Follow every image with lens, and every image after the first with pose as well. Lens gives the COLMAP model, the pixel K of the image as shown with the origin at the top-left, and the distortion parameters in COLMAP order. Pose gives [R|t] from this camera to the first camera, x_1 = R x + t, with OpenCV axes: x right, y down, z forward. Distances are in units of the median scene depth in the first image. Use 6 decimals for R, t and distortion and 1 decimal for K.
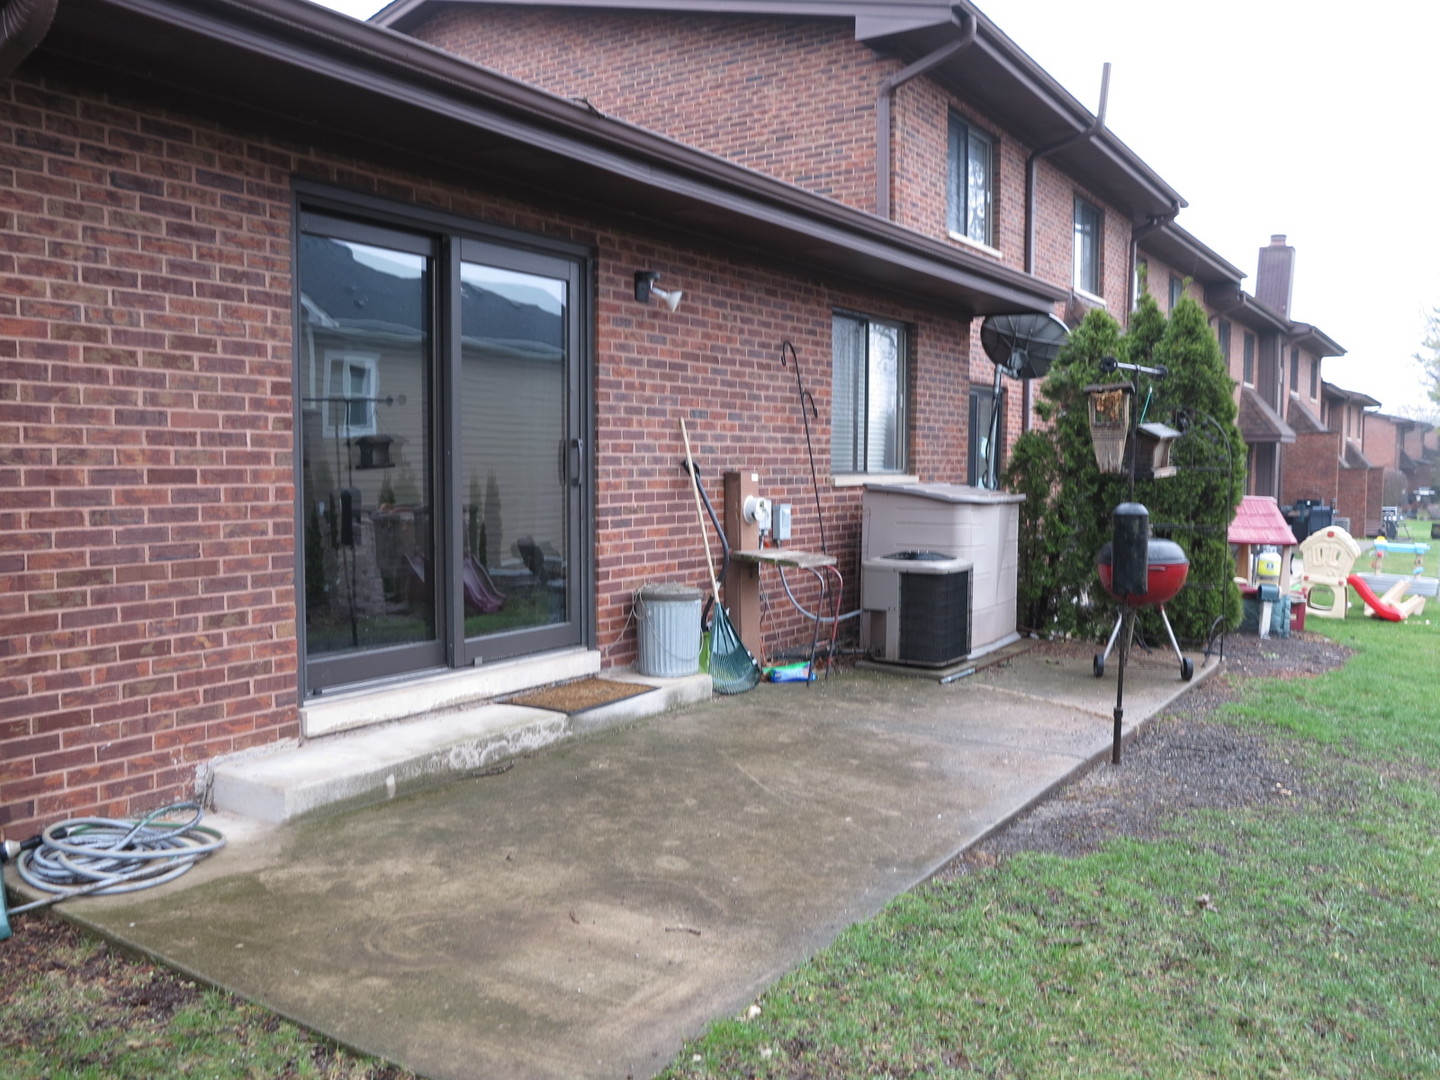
lens RADIAL K [[1179.7, 0, 719.1], [0, 1179.7, 537.4], [0, 0, 1]] dist [-0.048834, 0.020976]
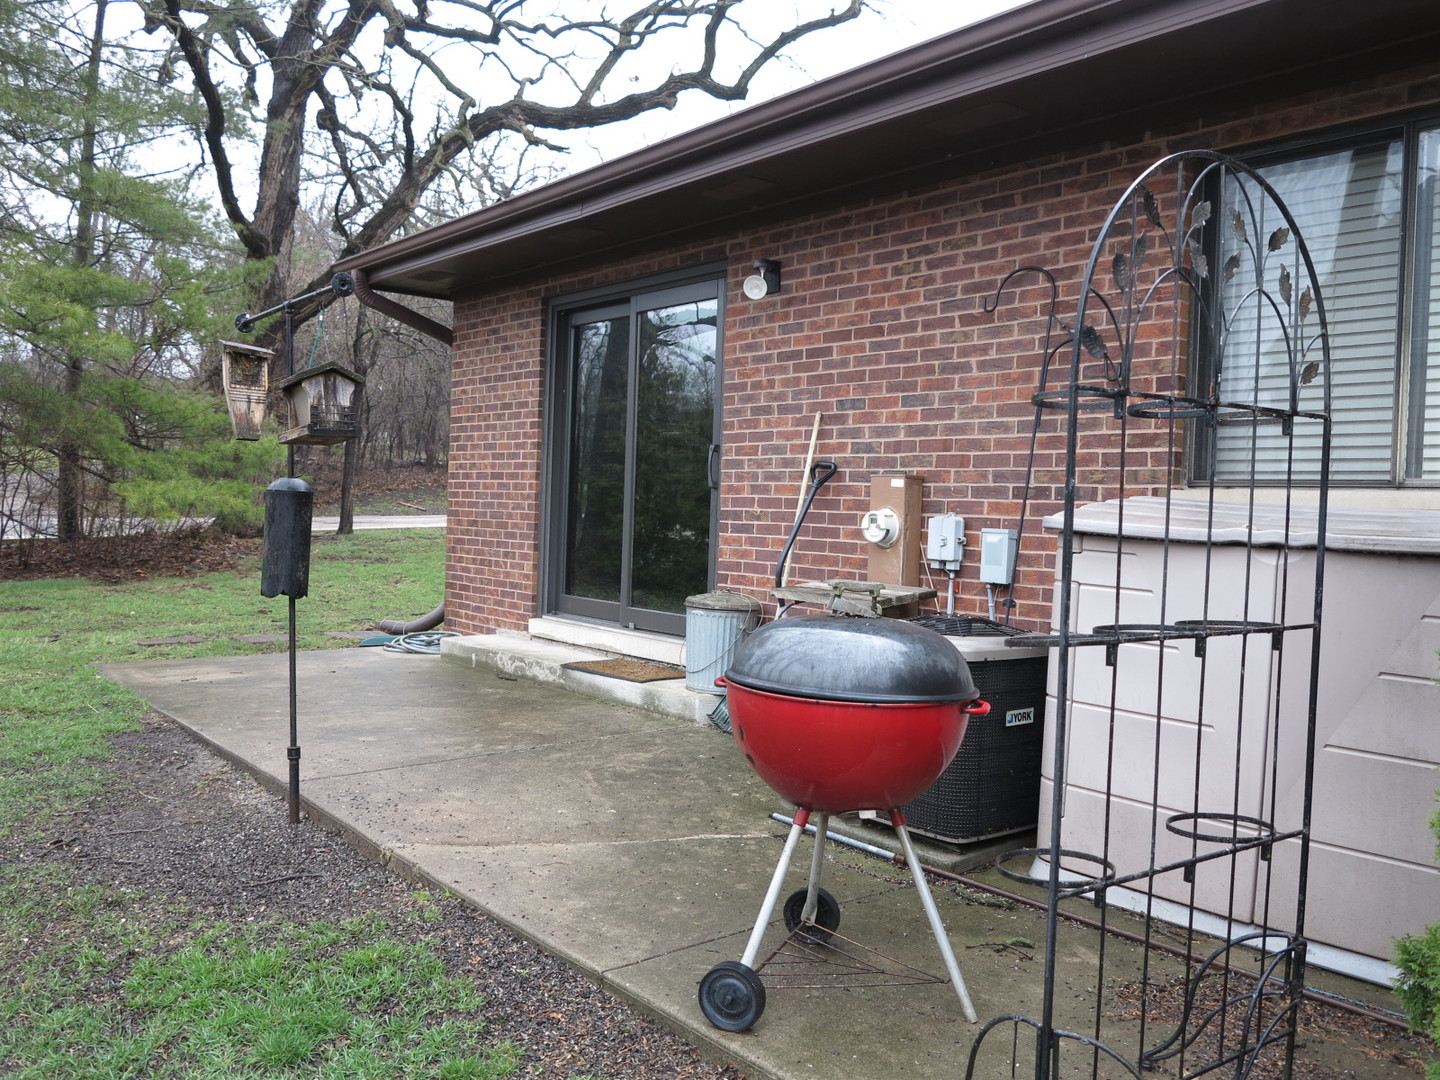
lens RADIAL K [[1179.7, 0, 718.7], [0, 1179.7, 542.0], [0, 0, 1]] dist [-0.048834, 0.020976]
pose [[-0.291345, 0.004582, -0.956607, 0.852382], [-0.102961, 0.994029, 0.036119, -0.033977], [0.951061, 0.109016, -0.289134, 1.268480]]
